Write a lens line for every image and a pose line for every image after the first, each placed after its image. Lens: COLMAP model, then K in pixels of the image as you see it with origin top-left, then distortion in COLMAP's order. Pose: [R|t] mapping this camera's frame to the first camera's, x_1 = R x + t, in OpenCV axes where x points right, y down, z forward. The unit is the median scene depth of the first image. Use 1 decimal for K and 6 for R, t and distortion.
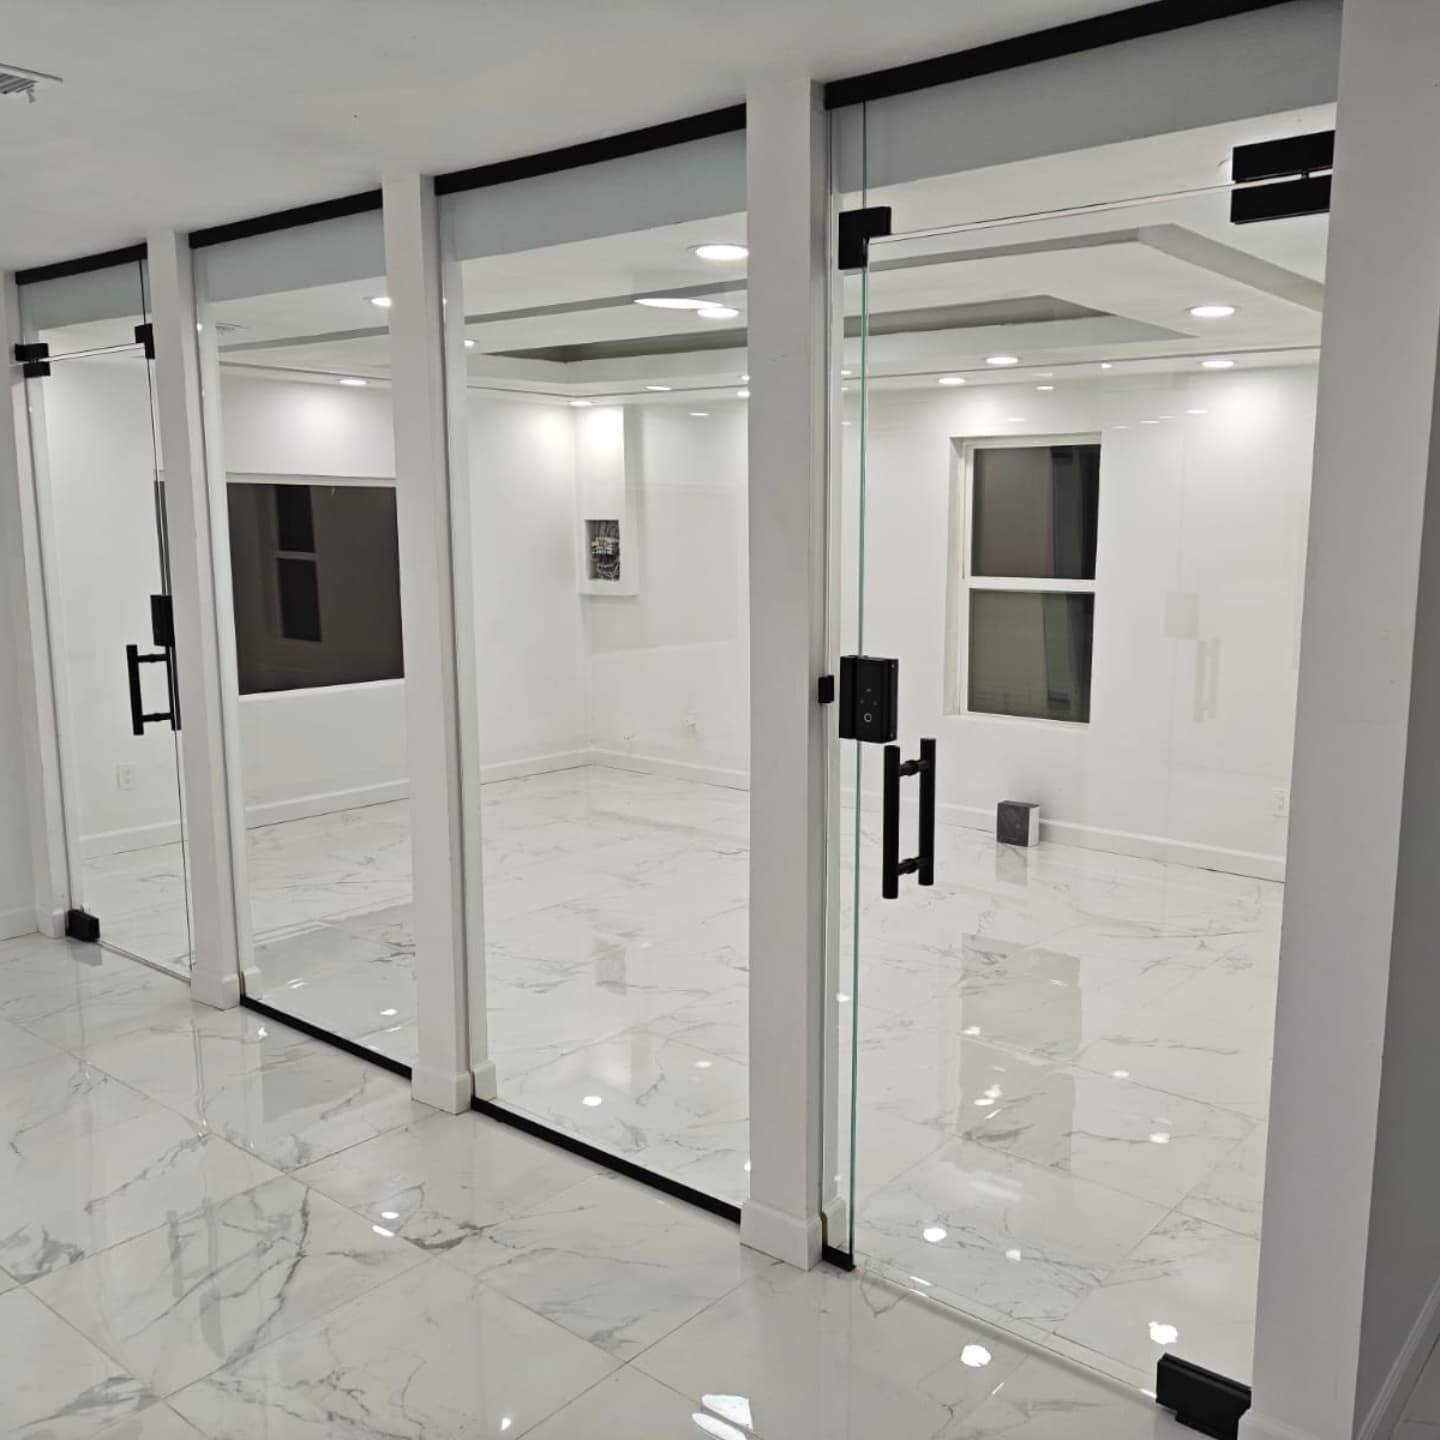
lens RADIAL K [[1346.4, 0, 720.8], [0, 1346.4, 717.8], [0, 0, 1]] dist [0.019273, 0.000000]
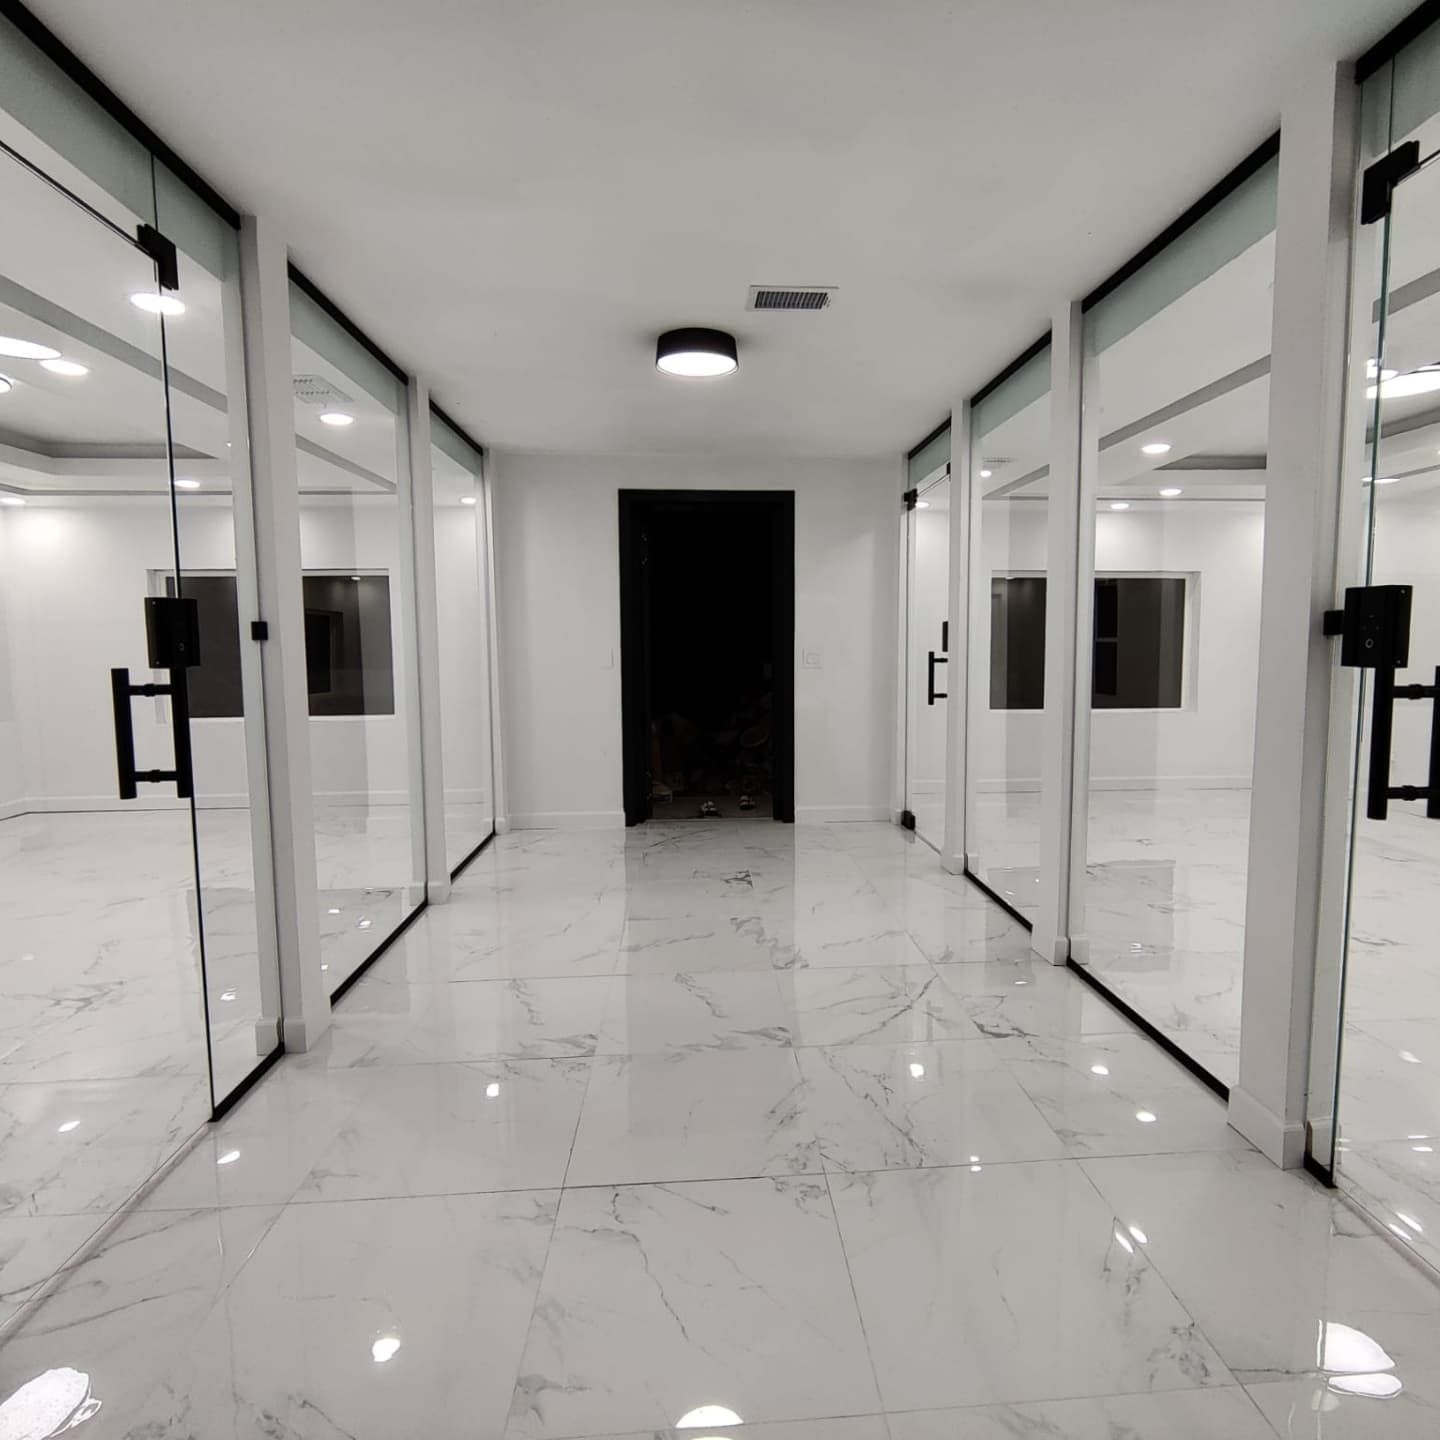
lens RADIAL K [[791.6, 0, 753.6], [0, 791.6, 707.6], [0, 0, 1]] dist [0.001785, -0.001214]
pose [[0.702381, 0.065886, -0.708745, 0.180203], [-0.120502, 0.992341, -0.027170, 0.104474], [0.701527, 0.104489, 0.704941, 0.204580]]
